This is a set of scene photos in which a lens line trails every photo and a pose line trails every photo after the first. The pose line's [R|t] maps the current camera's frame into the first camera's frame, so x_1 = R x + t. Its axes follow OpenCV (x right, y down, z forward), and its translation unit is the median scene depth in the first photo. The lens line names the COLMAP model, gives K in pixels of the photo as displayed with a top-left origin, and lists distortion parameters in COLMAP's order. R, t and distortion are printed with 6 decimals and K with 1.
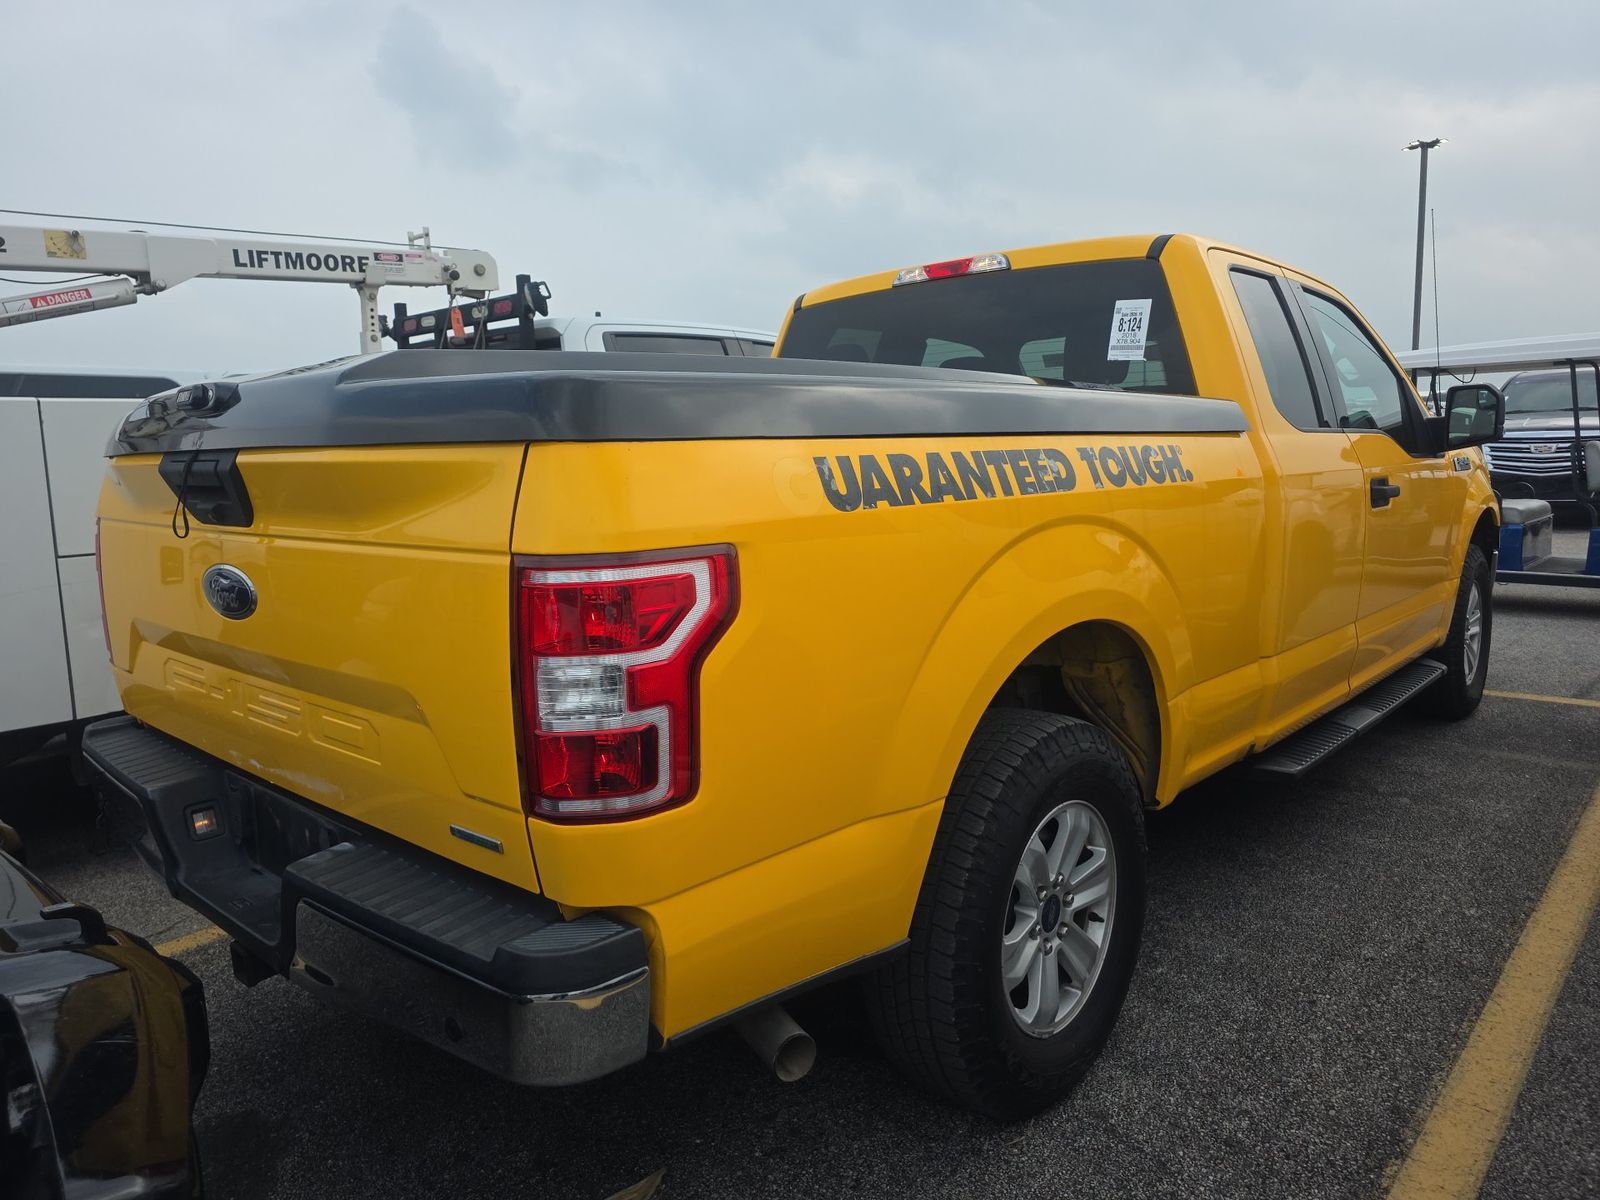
lens RADIAL K [[1059.9, 0, 801.7], [0, 1059.9, 592.6], [0, 0, 1]] dist [0.035747, -0.028320]
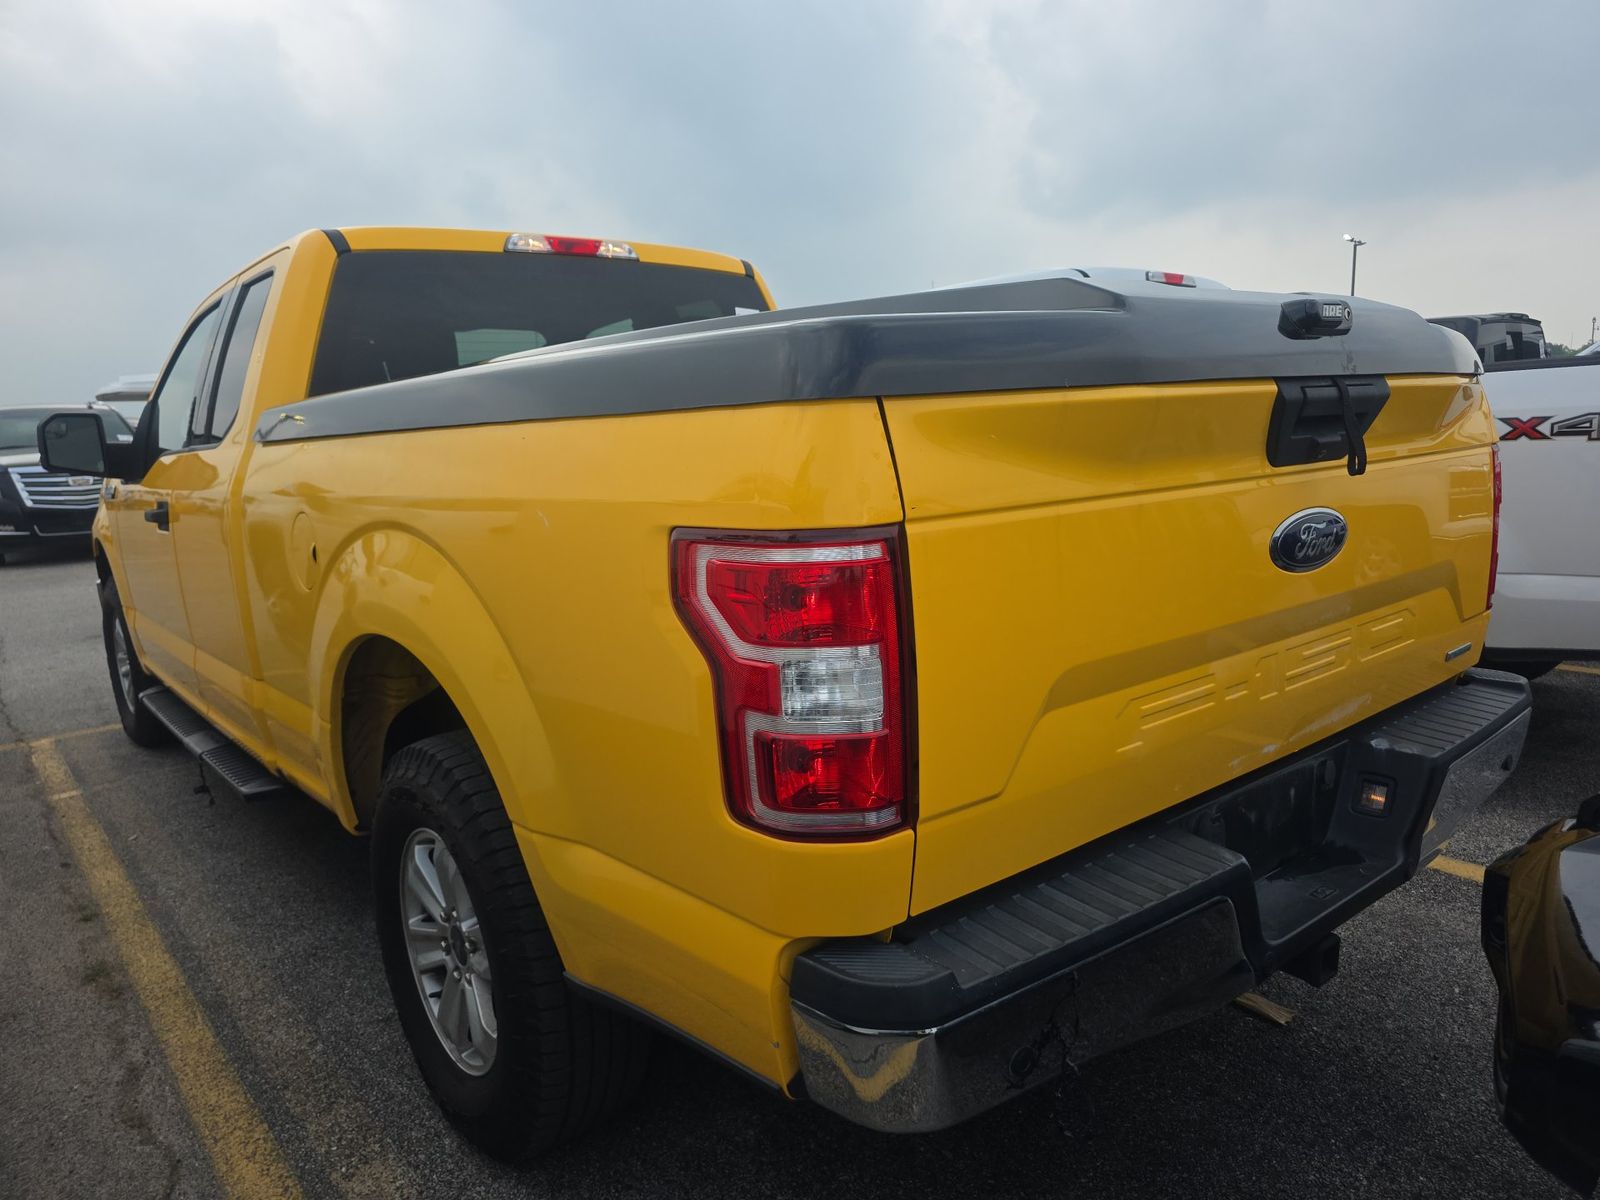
lens RADIAL K [[1059.9, 0, 789.3], [0, 1059.9, 602.1], [0, 0, 1]] dist [0.035747, -0.028320]
pose [[0.164802, -0.138927, 0.976493, -0.809630], [0.174252, 0.978559, 0.109812, -0.066411], [-0.970812, 0.152059, 0.185477, 0.697739]]
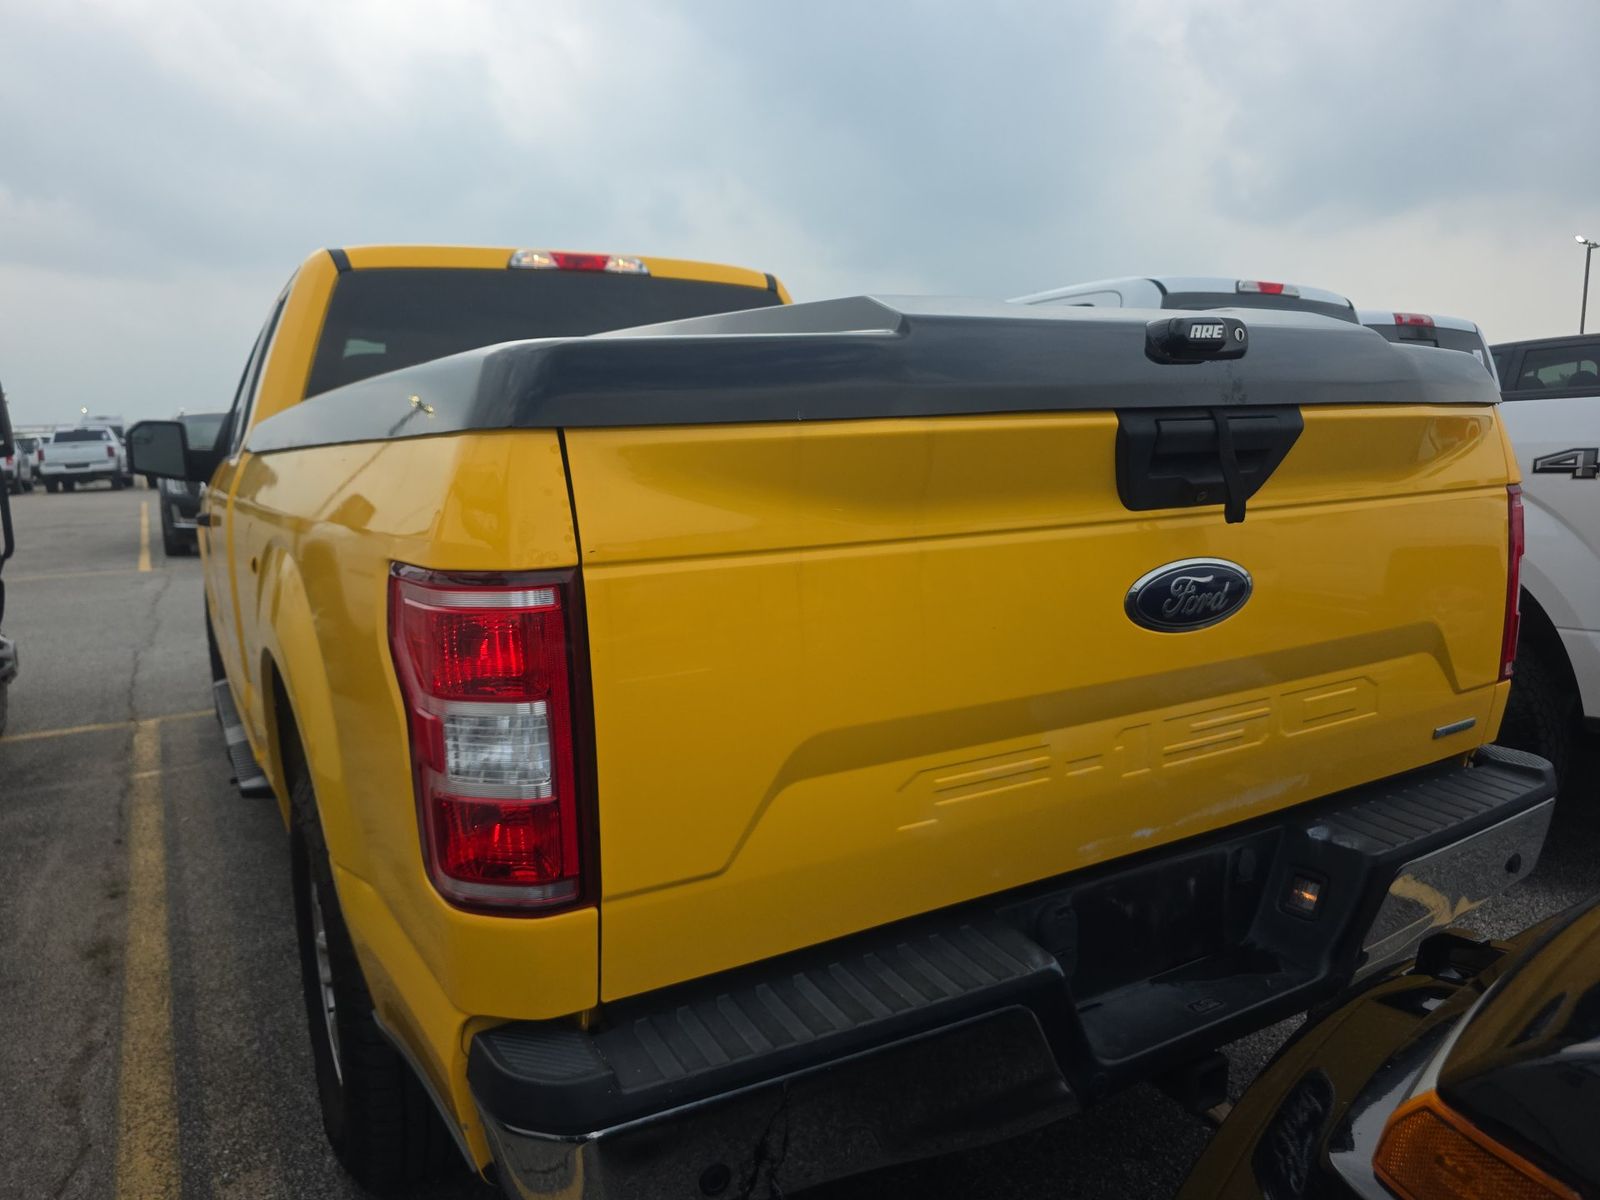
lens RADIAL K [[1059.9, 0, 776.5], [0, 1059.9, 603.9], [0, 0, 1]] dist [0.035747, -0.028320]
pose [[0.325540, -0.121094, 0.937742, -0.736994], [0.148381, 0.986020, 0.075817, -0.051898], [-0.933813, 0.114462, 0.338957, 0.562601]]
